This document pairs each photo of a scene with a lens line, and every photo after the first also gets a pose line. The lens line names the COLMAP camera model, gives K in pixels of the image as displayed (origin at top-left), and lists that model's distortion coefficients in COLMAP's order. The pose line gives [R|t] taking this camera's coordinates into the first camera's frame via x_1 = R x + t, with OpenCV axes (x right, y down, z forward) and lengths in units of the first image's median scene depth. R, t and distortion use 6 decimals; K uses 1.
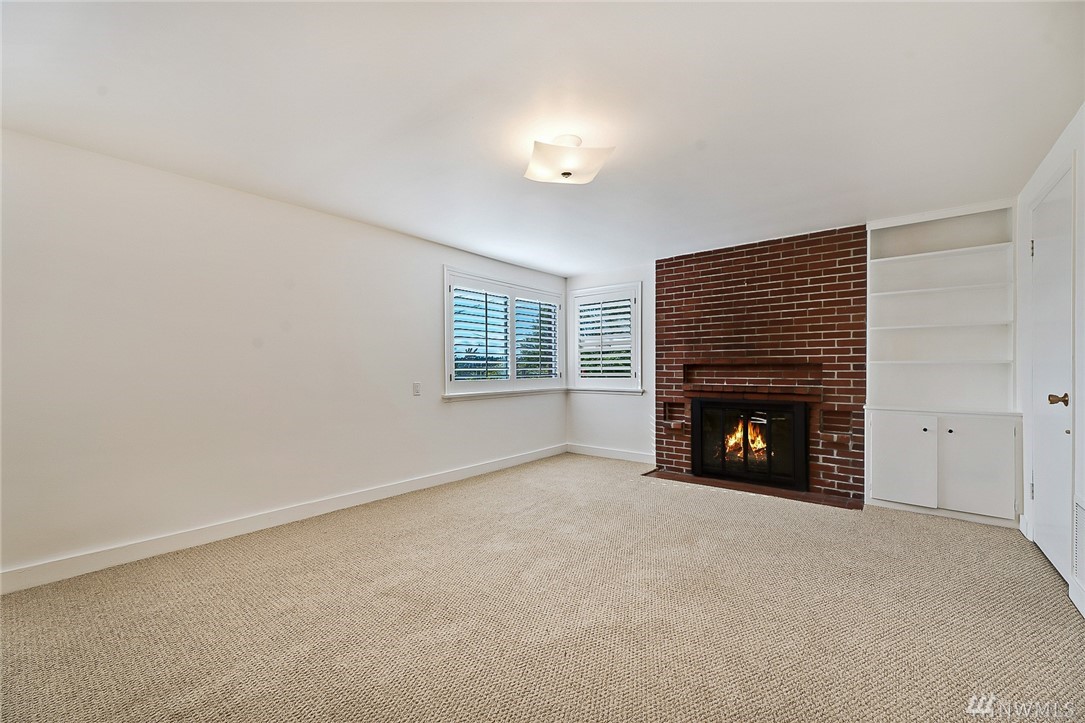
lens RADIAL K [[442.7, 0, 535.8], [0, 442.7, 366.6], [0, 0, 1]] dist [0.001981, -0.000121]
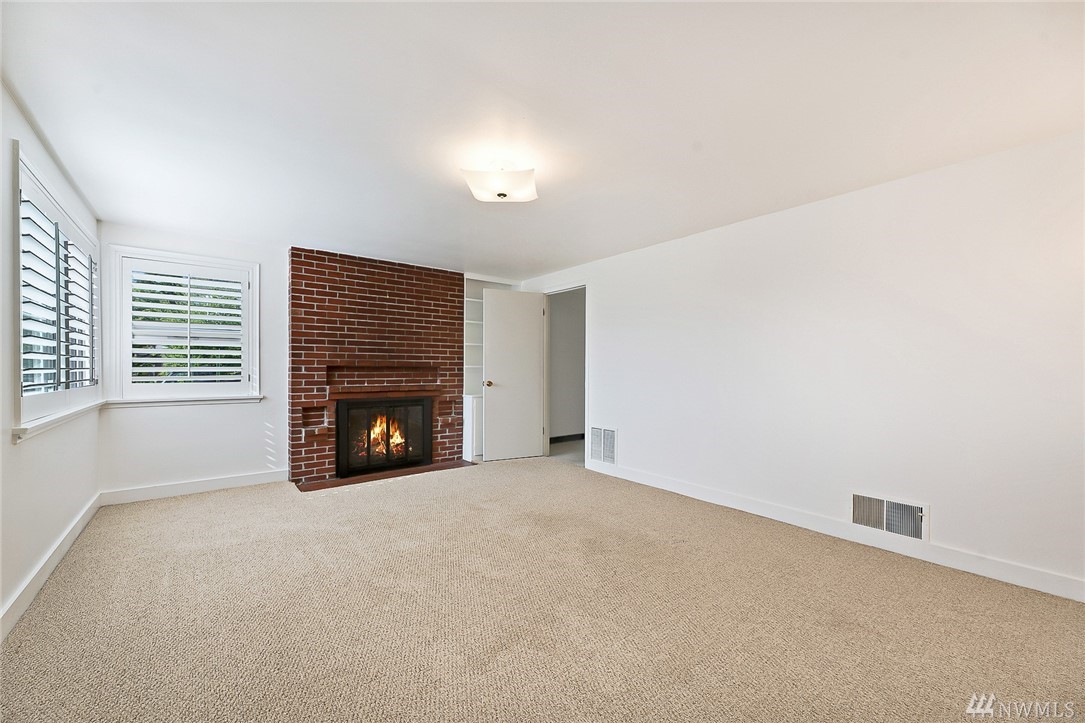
lens RADIAL K [[442.7, 0, 537.7], [0, 442.7, 367.7], [0, 0, 1]] dist [0.001981, -0.000121]
pose [[0.197957, 0.006730, 0.980188, -0.548265], [-0.008027, 0.999954, -0.005245, 0.000386], [-0.980178, -0.006830, 0.198002, 0.385973]]
